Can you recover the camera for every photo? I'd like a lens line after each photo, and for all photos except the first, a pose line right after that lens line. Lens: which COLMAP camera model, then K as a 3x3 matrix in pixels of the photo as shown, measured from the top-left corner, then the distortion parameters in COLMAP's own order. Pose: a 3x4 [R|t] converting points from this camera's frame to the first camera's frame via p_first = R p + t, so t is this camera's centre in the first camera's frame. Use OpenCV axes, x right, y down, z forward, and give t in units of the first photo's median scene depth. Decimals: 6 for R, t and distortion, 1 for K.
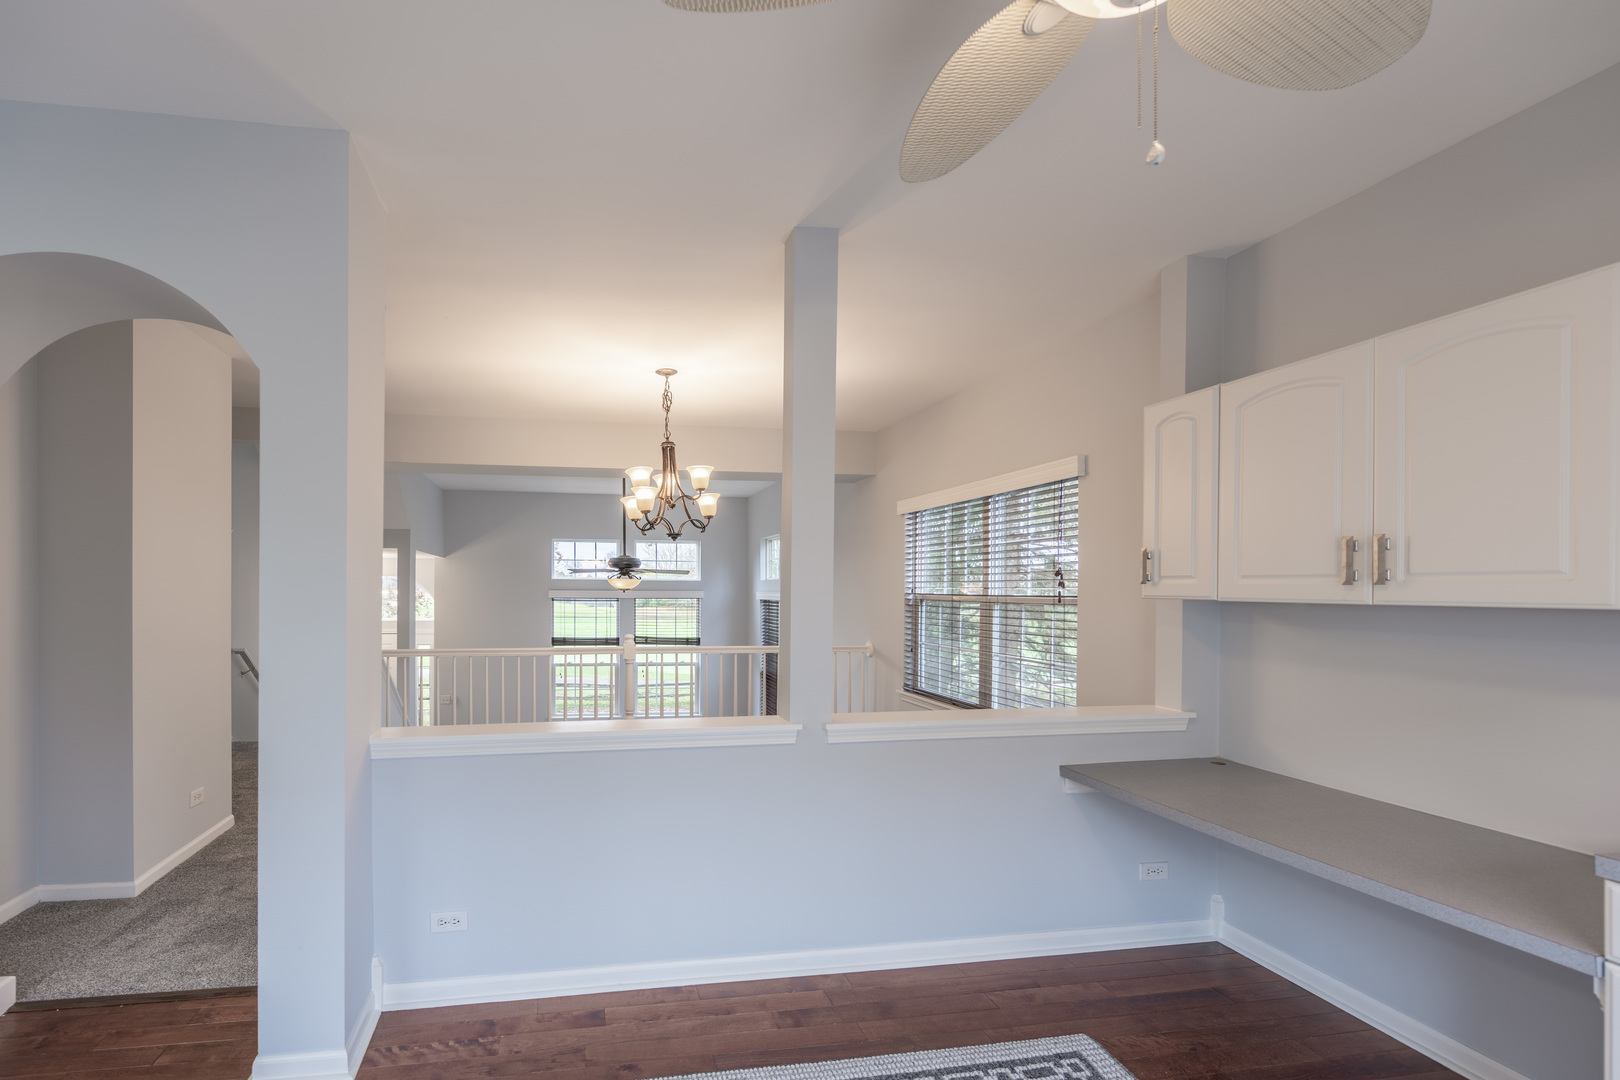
lens RADIAL K [[674.5, 0, 707.2], [0, 674.5, 581.9], [0, 0, 1]] dist [-0.001136, 0.000031]
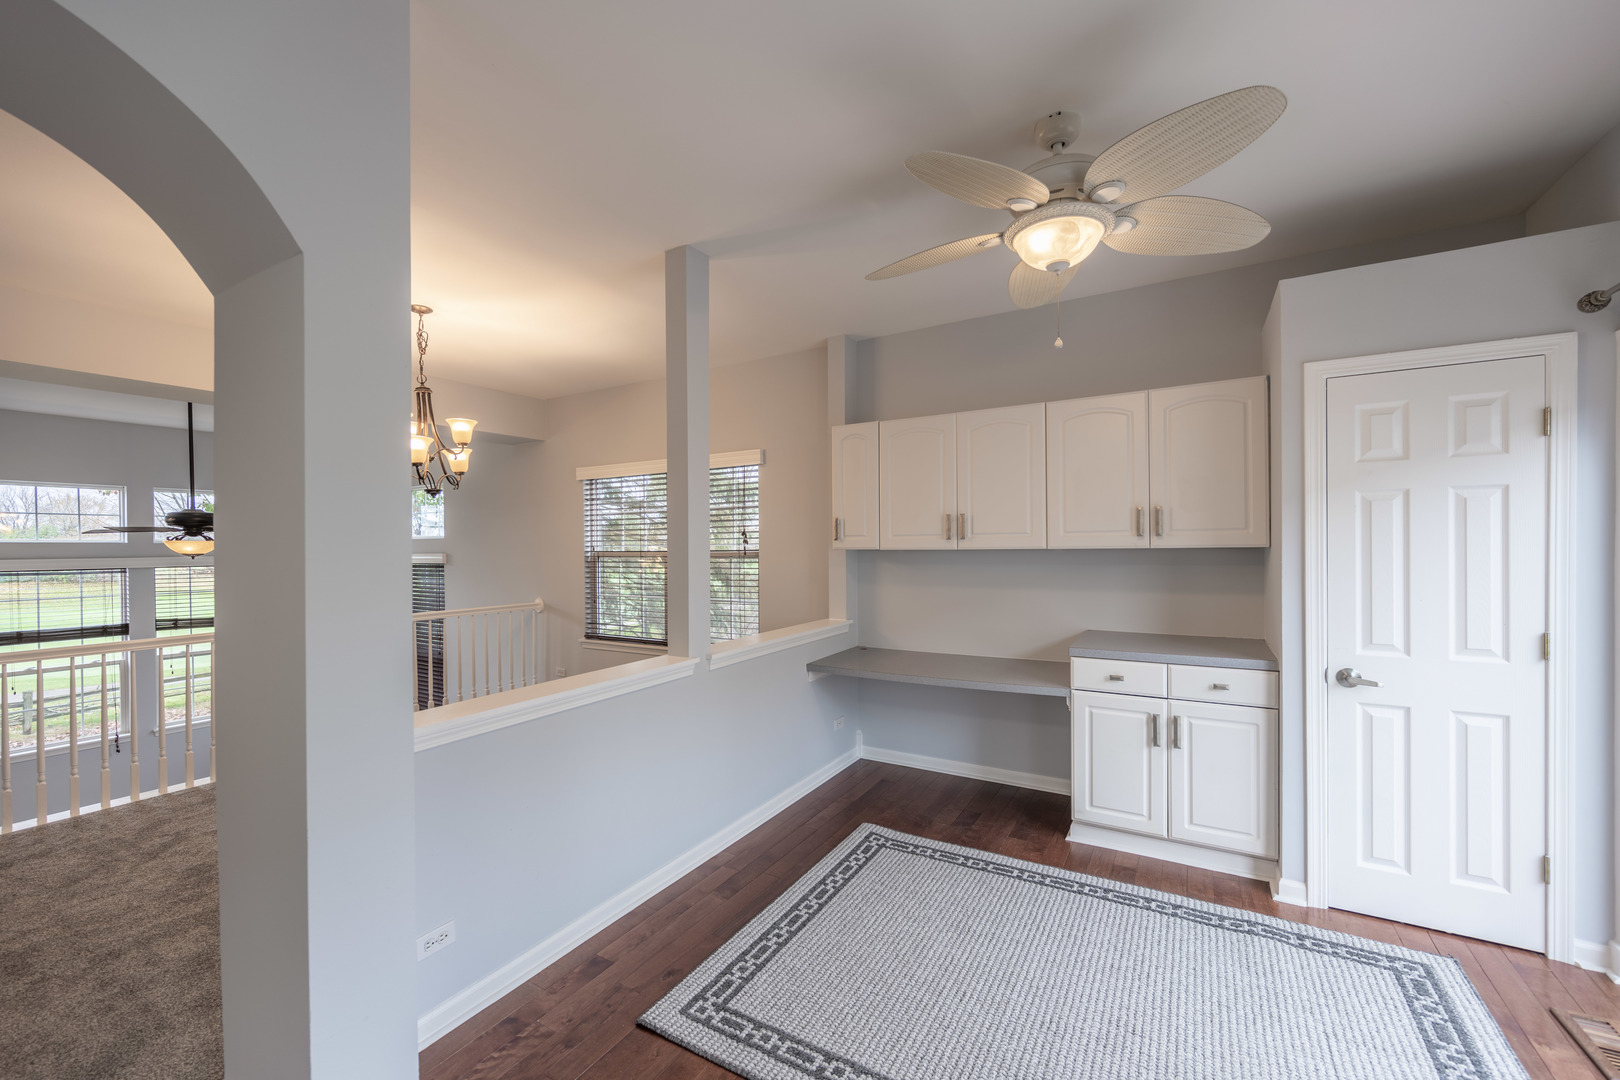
lens RADIAL K [[669.4, 0, 735.8], [0, 669.4, 550.1], [0, 0, 1]] dist [-0.001357, -0.000137]
pose [[0.672897, -0.017954, 0.739519, -0.512213], [0.009492, 0.999833, 0.015636, -0.000385], [-0.739676, -0.003502, 0.672954, 0.103327]]
